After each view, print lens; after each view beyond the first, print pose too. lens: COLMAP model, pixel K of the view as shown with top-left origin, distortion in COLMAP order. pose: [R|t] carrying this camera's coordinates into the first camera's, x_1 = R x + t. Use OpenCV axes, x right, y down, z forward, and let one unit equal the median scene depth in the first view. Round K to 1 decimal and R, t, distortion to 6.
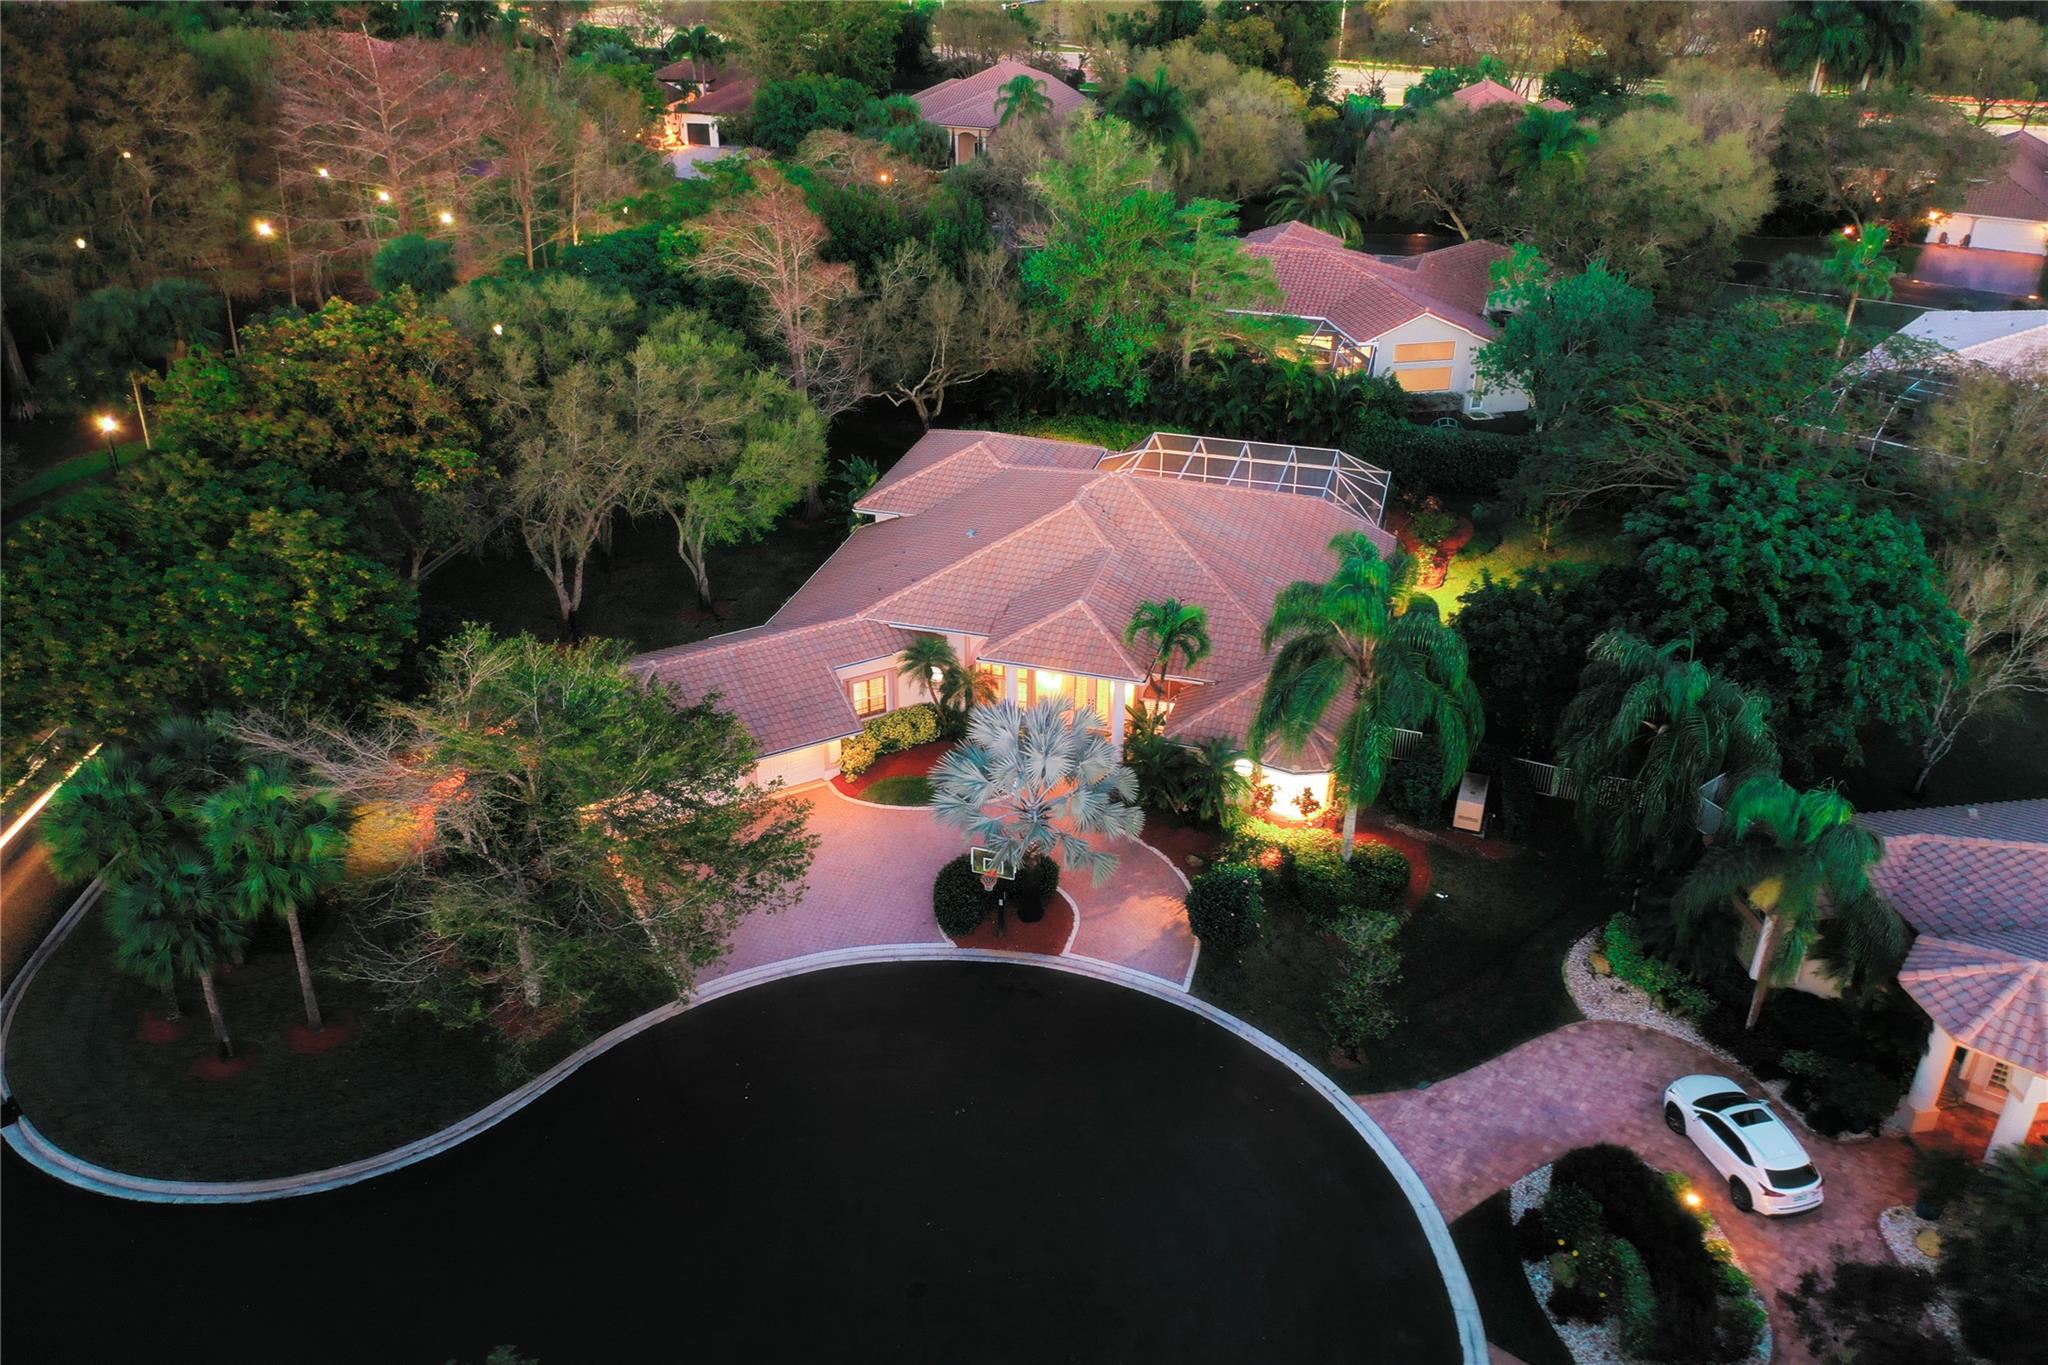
lens RADIAL K [[1604.5, 0, 1022.2], [0, 1604.5, 672.1], [0, 0, 1]] dist [-0.023895, 0.017195]
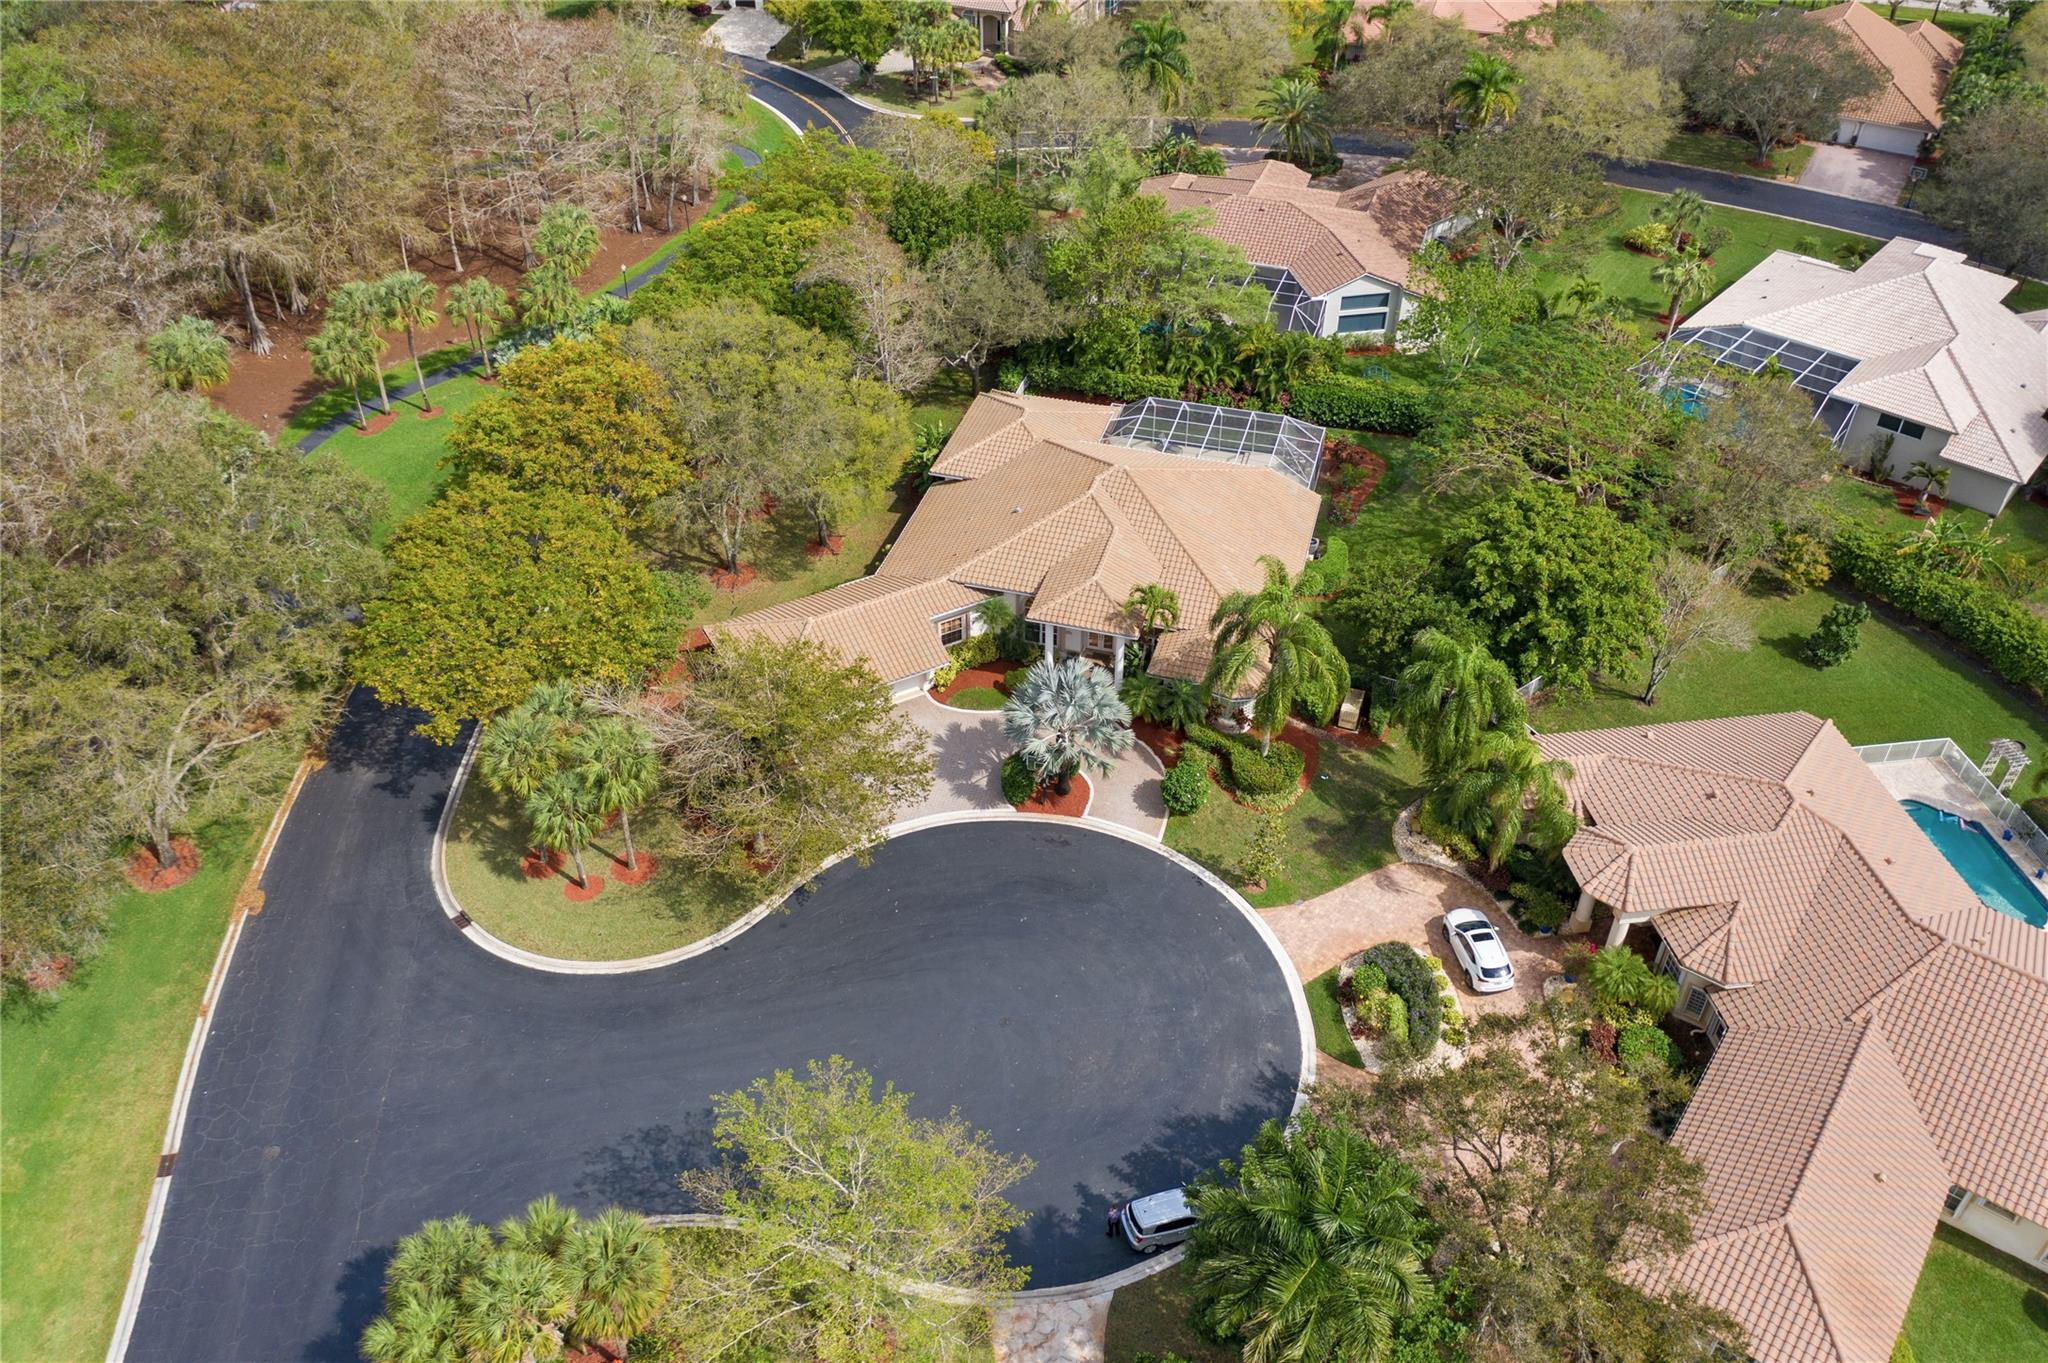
lens RADIAL K [[1604.5, 0, 1026.1], [0, 1604.5, 664.8], [0, 0, 1]] dist [-0.023895, 0.017195]
pose [[0.999994, -0.002845, -0.002117, -0.027676], [0.003170, 0.984824, 0.173527, -0.250803], [0.001591, -0.173533, 0.984827, -0.549731]]
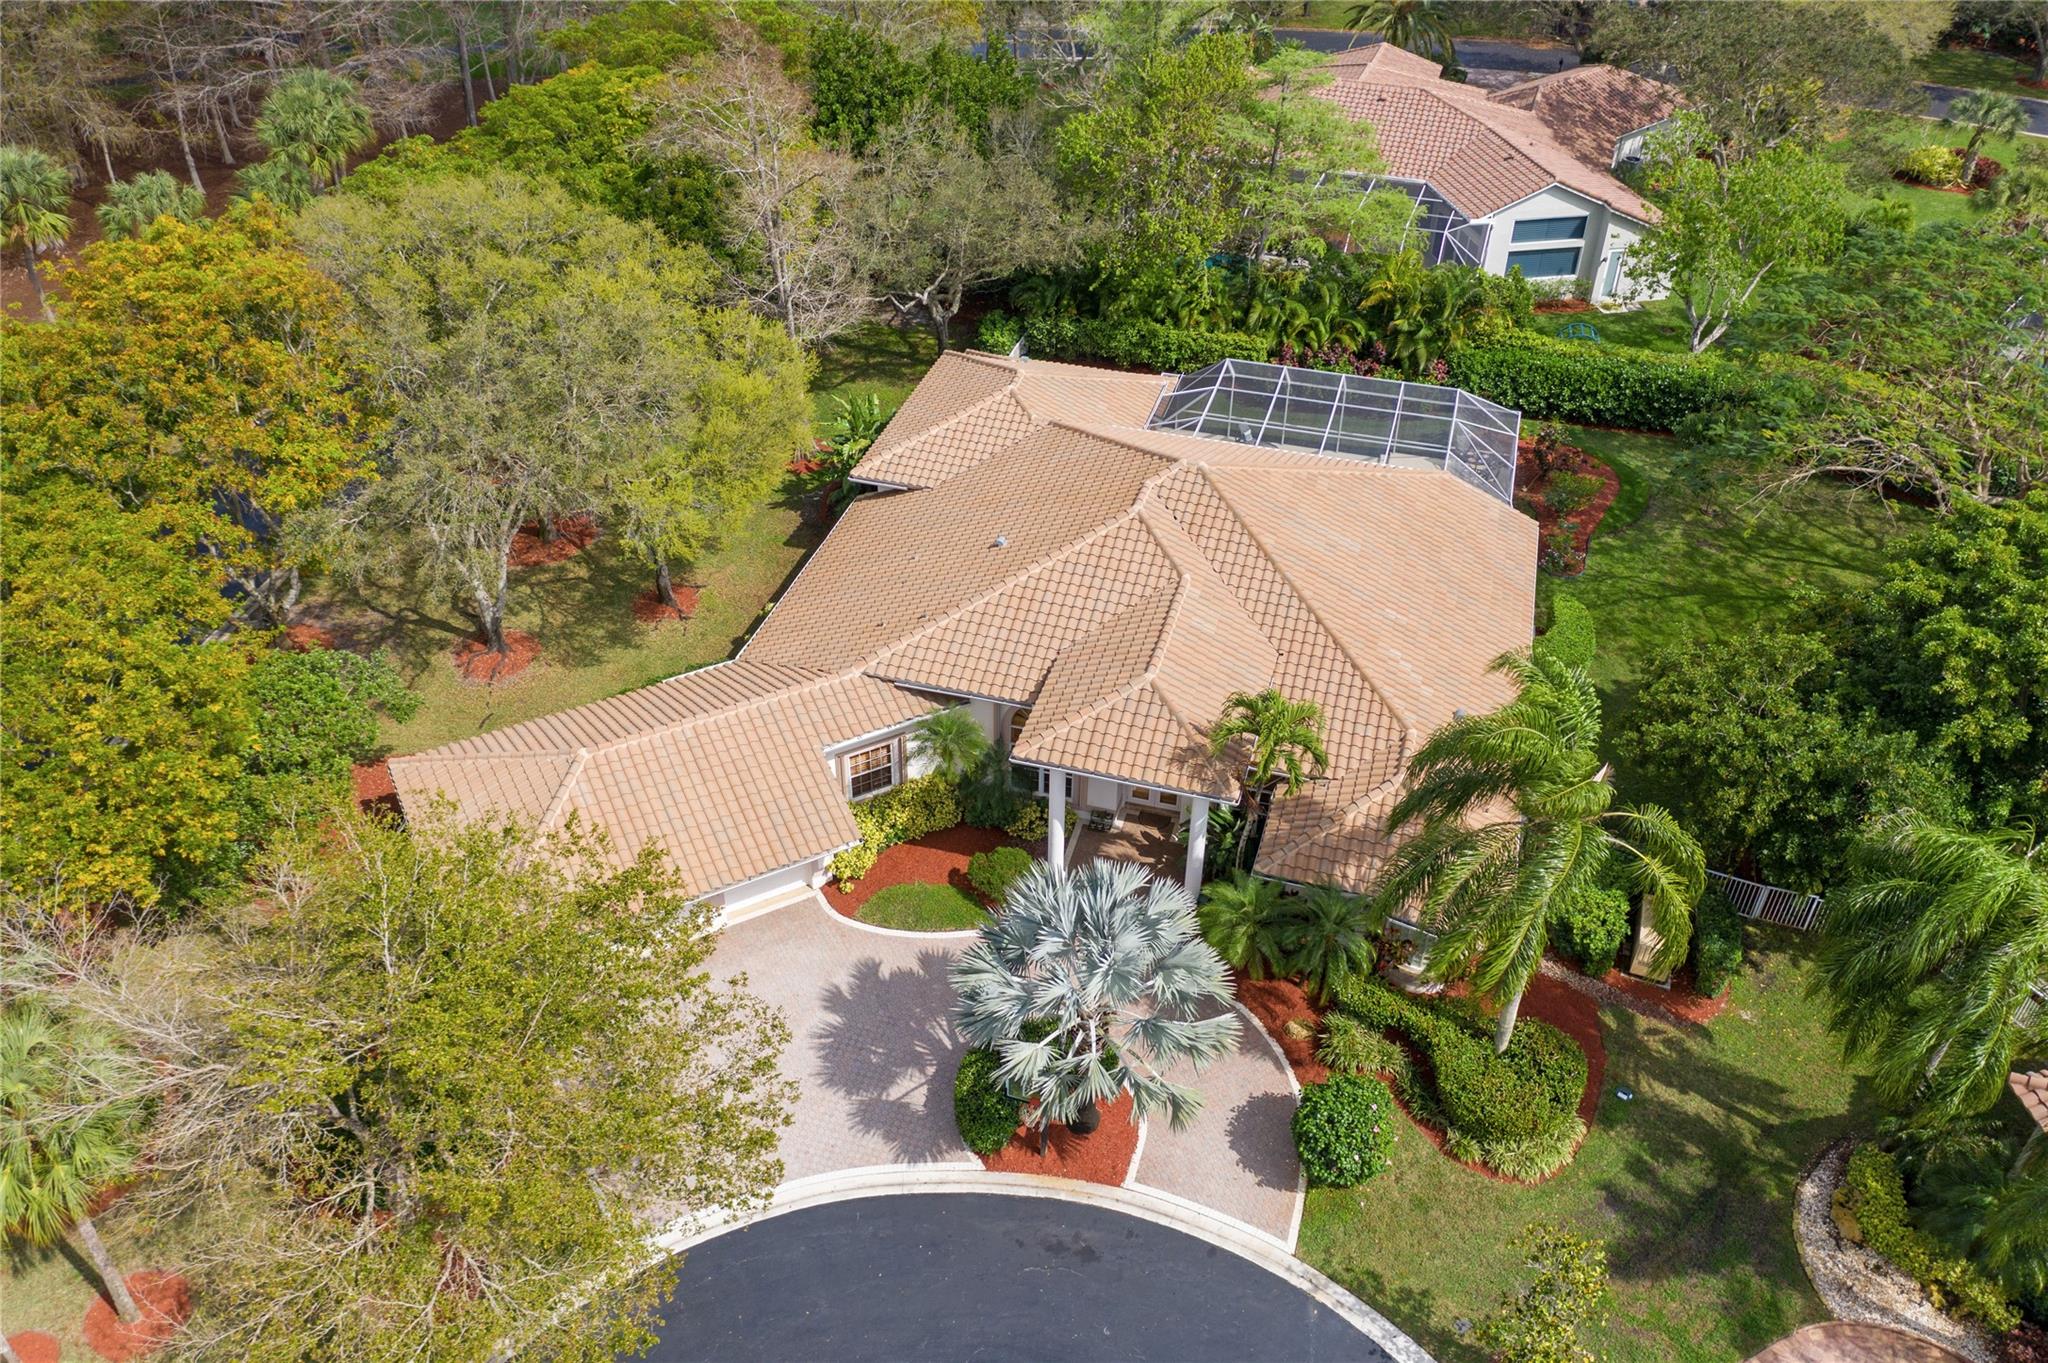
lens RADIAL K [[1604.5, 0, 1025.5], [0, 1604.5, 674.8], [0, 0, 1]] dist [-0.023895, 0.017195]
pose [[0.999959, 0.004820, -0.007686, -0.017058], [-0.003610, 0.988640, 0.150262, -0.175144], [0.008323, -0.150228, 0.988616, 0.288084]]
